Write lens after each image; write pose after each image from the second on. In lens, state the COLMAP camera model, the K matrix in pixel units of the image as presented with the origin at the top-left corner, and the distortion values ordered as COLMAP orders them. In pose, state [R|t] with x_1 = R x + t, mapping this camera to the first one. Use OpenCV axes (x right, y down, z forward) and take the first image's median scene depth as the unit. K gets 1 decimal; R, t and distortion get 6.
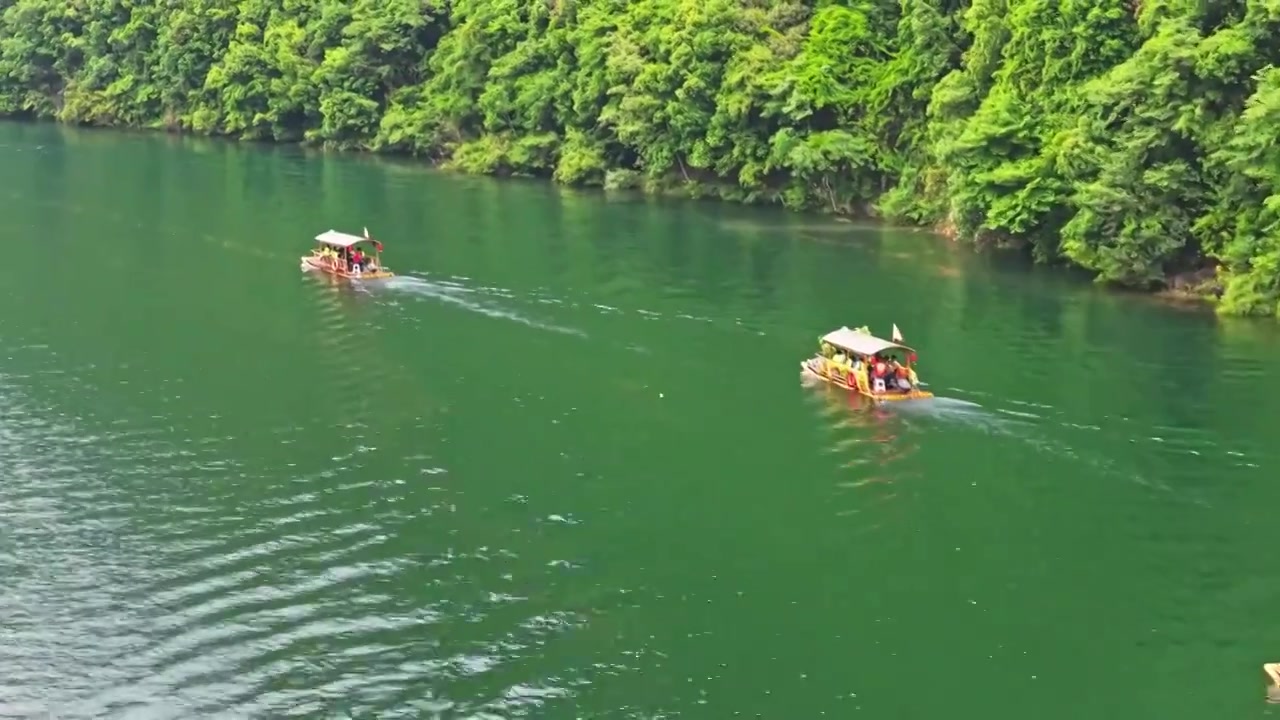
lens RADIAL K [[2839.6, 0, 640.0], [0, 2839.6, 360.0], [0, 0, 1]] dist [-0.172321, 0.536915]
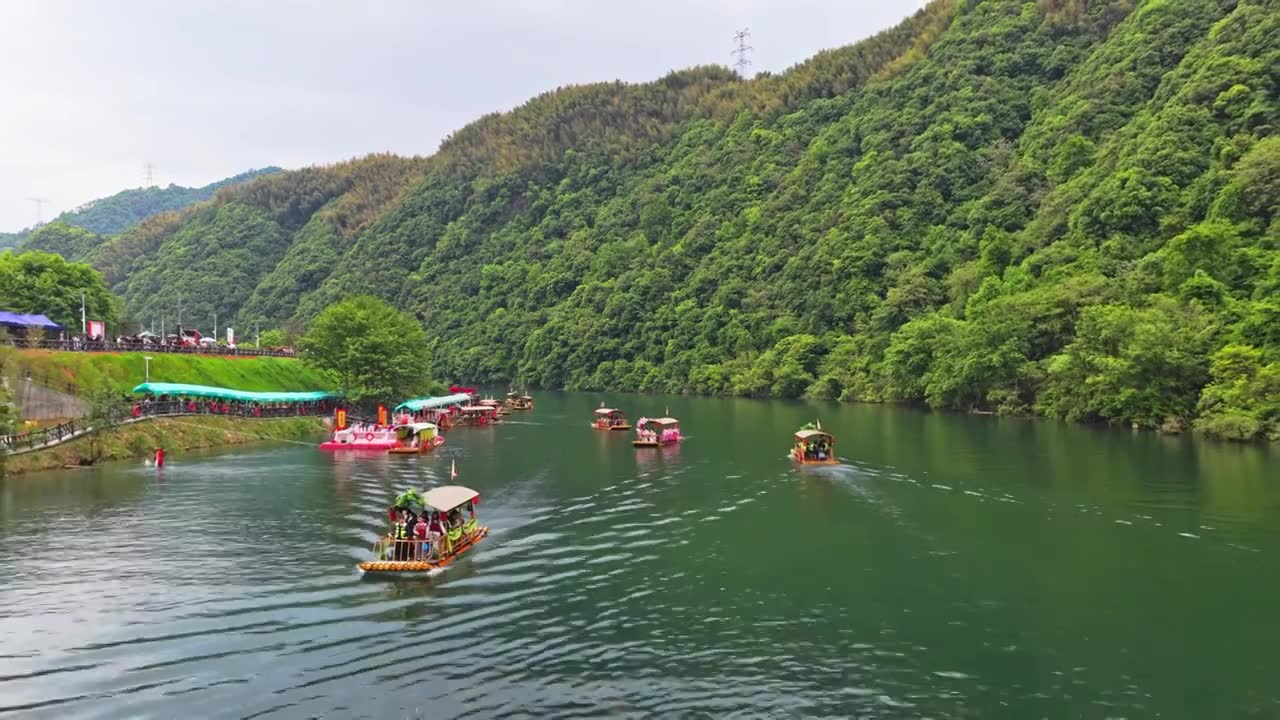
lens RADIAL K [[1092.3, 0, 640.0], [0, 1092.3, 360.0], [0, 0, 1]] dist [-0.012030, 0.043030]
pose [[0.977521, 0.004815, 0.210781, -0.102040], [0.028741, 0.987363, -0.155845, 0.211747], [-0.208868, 0.158400, 0.965030, -0.993164]]
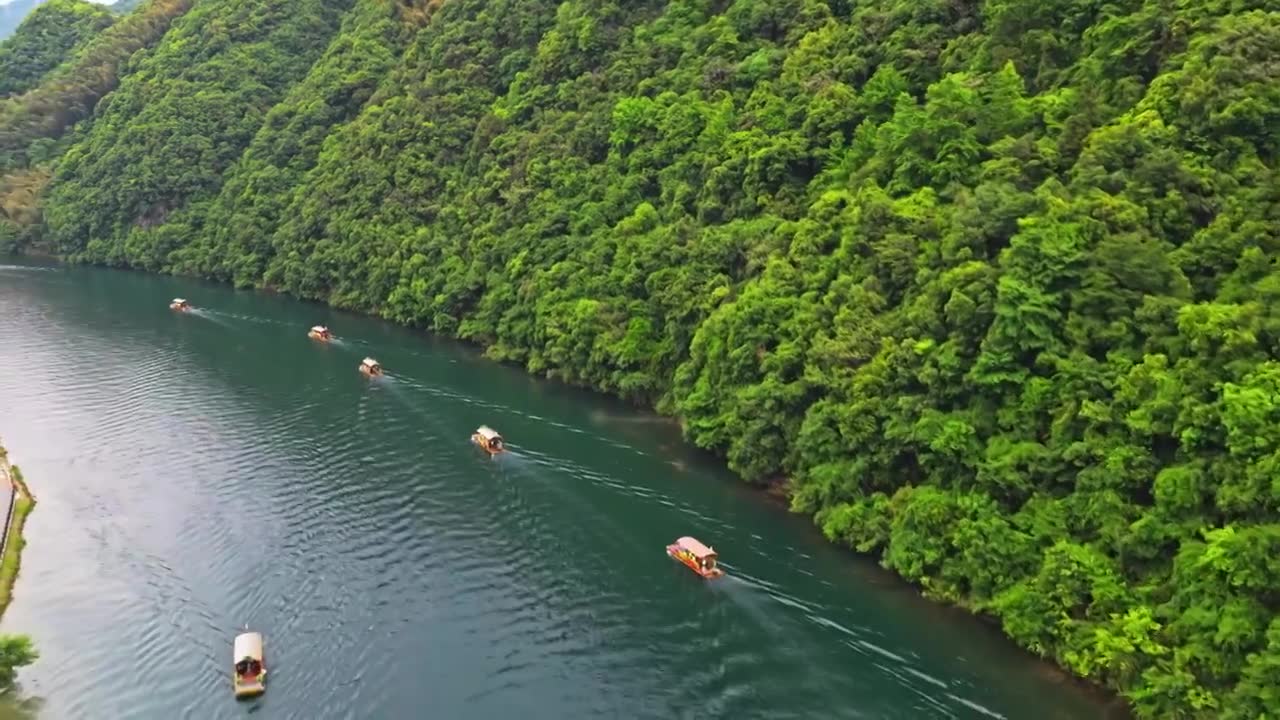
lens RADIAL K [[1092.3, 0, 640.0], [0, 1092.3, 360.0], [0, 0, 1]] dist [-0.012030, 0.043030]
pose [[0.998919, -0.004789, 0.046229, 0.025623], [0.001791, 0.997904, 0.064683, -0.141951], [-0.046442, -0.064531, 0.996834, 0.066903]]
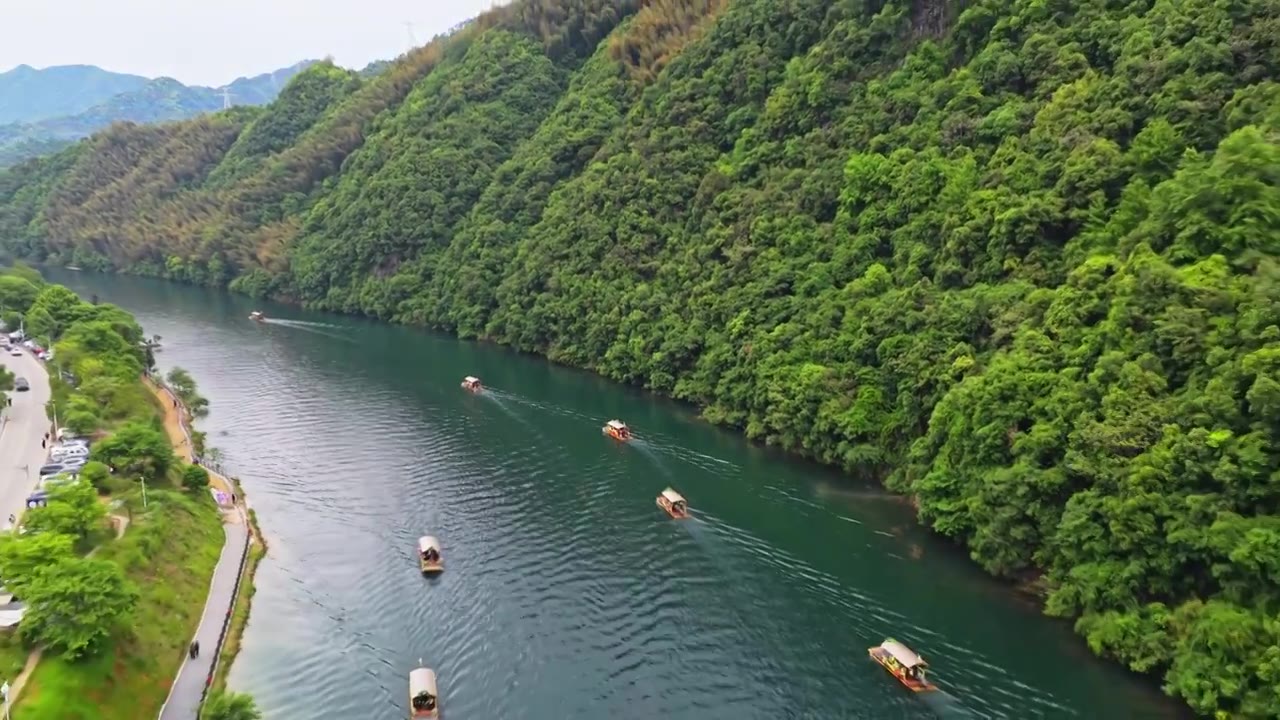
lens RADIAL K [[1089.2, 0, 642.8], [0, 1089.2, 369.5], [0, 0, 1]] dist [-0.013152, 0.041659]
pose [[0.990109, 0.033059, -0.136348, 0.007865], [-0.029804, 0.999222, 0.025847, -0.147839], [0.137096, -0.021527, 0.990324, 0.106172]]
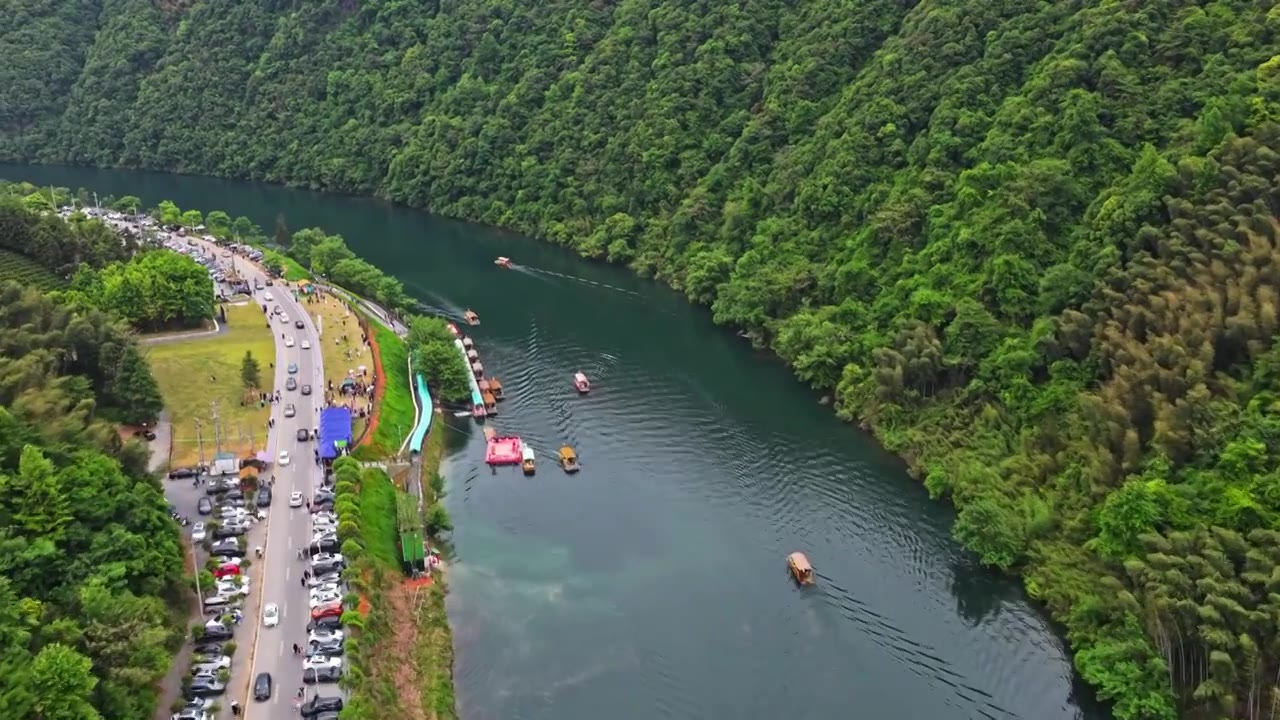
lens RADIAL K [[1092.3, 0, 640.0], [0, 1092.3, 360.0], [0, 0, 1]] dist [-0.012030, 0.043030]
pose [[0.903757, -0.134611, 0.406329, -0.417488], [0.059506, 0.979558, 0.192159, -0.120332], [-0.423889, -0.149486, 0.893293, -1.528356]]
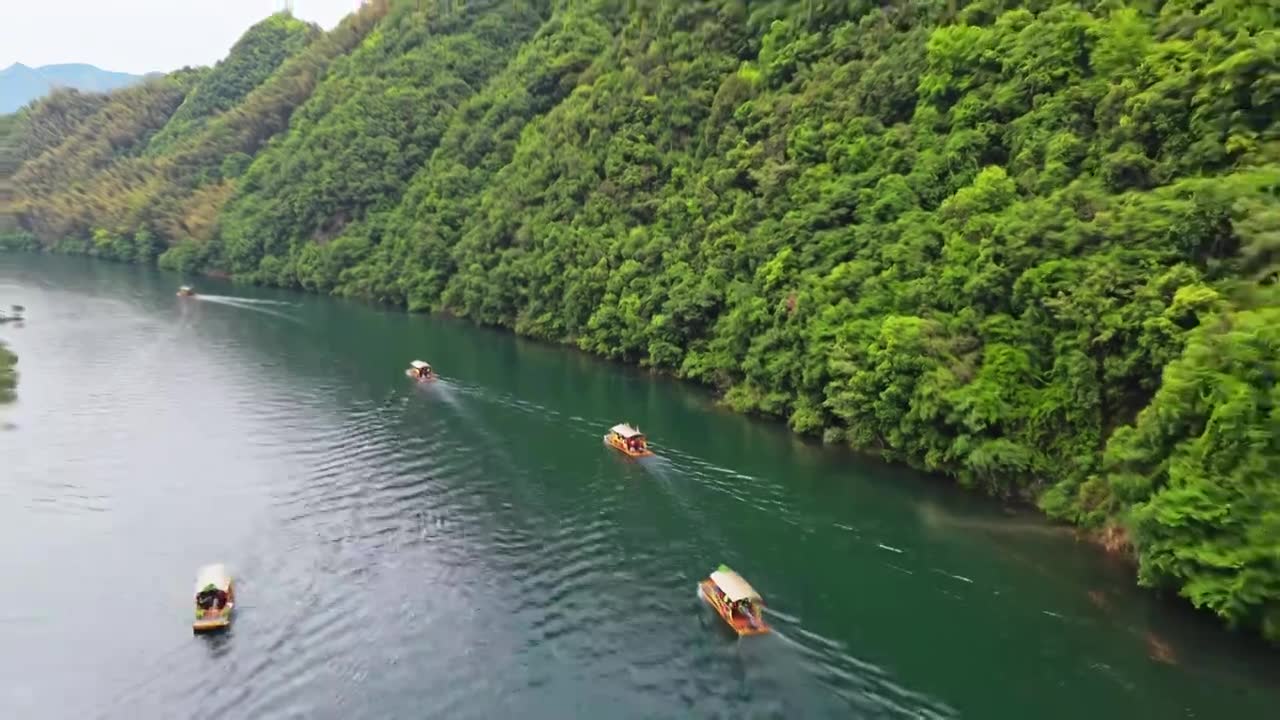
lens RADIAL K [[1092.3, 0, 640.0], [0, 1092.3, 360.0], [0, 0, 1]] dist [-0.012030, 0.043030]
pose [[0.989427, 0.029950, -0.141905, -0.029321], [-0.028156, 0.999496, 0.014630, -0.114537], [0.142271, -0.010480, 0.989772, 0.424138]]
